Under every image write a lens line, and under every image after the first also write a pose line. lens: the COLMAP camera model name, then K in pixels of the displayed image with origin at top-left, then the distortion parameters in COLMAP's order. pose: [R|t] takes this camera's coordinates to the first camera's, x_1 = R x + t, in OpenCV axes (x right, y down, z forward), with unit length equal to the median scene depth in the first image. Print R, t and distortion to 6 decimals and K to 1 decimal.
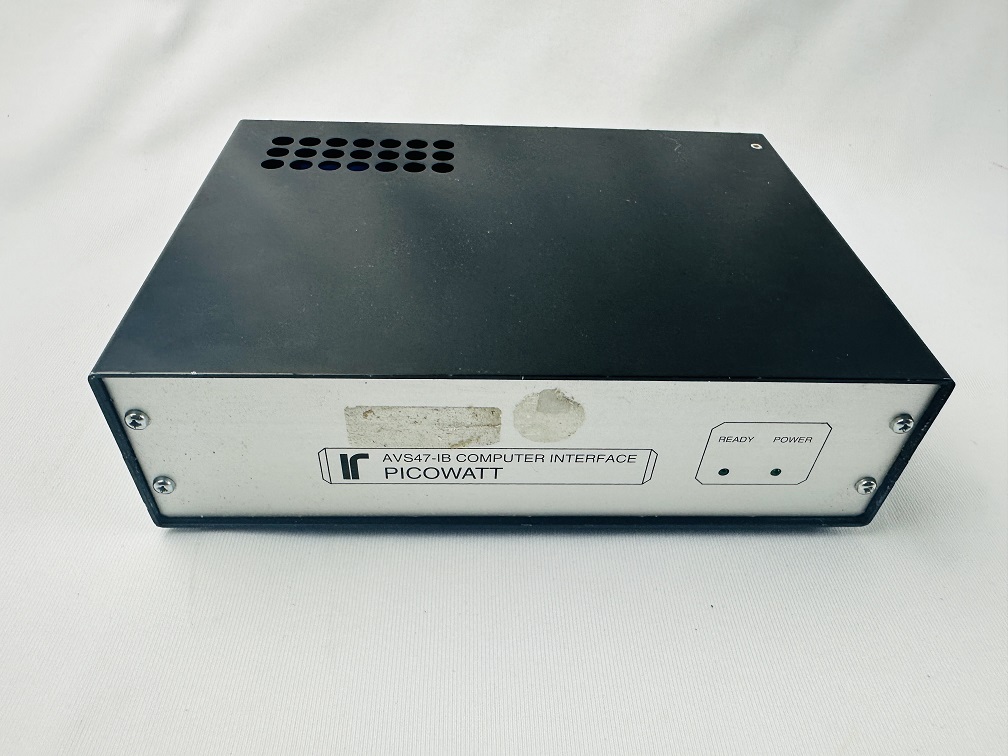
lens RADIAL K [[693.0, 0, 500.2], [0, 693.0, 383.5], [0, 0, 1]] dist [-0.065871, -0.000924]
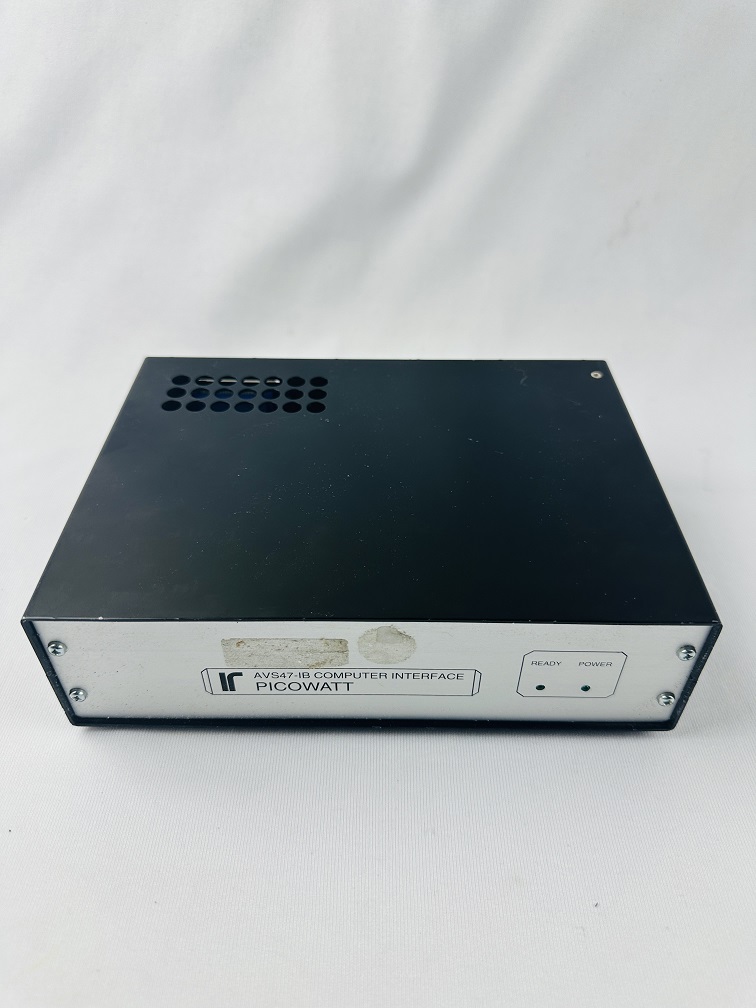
lens RADIAL K [[693.0, 0, 379.0], [0, 693.0, 497.4], [0, 0, 1]] dist [-0.065871, -0.000924]
pose [[0.998806, -0.001568, -0.048828, 0.108801], [-0.000201, 0.999344, -0.036214, -0.159239], [0.048853, 0.036181, 0.998150, -0.211515]]
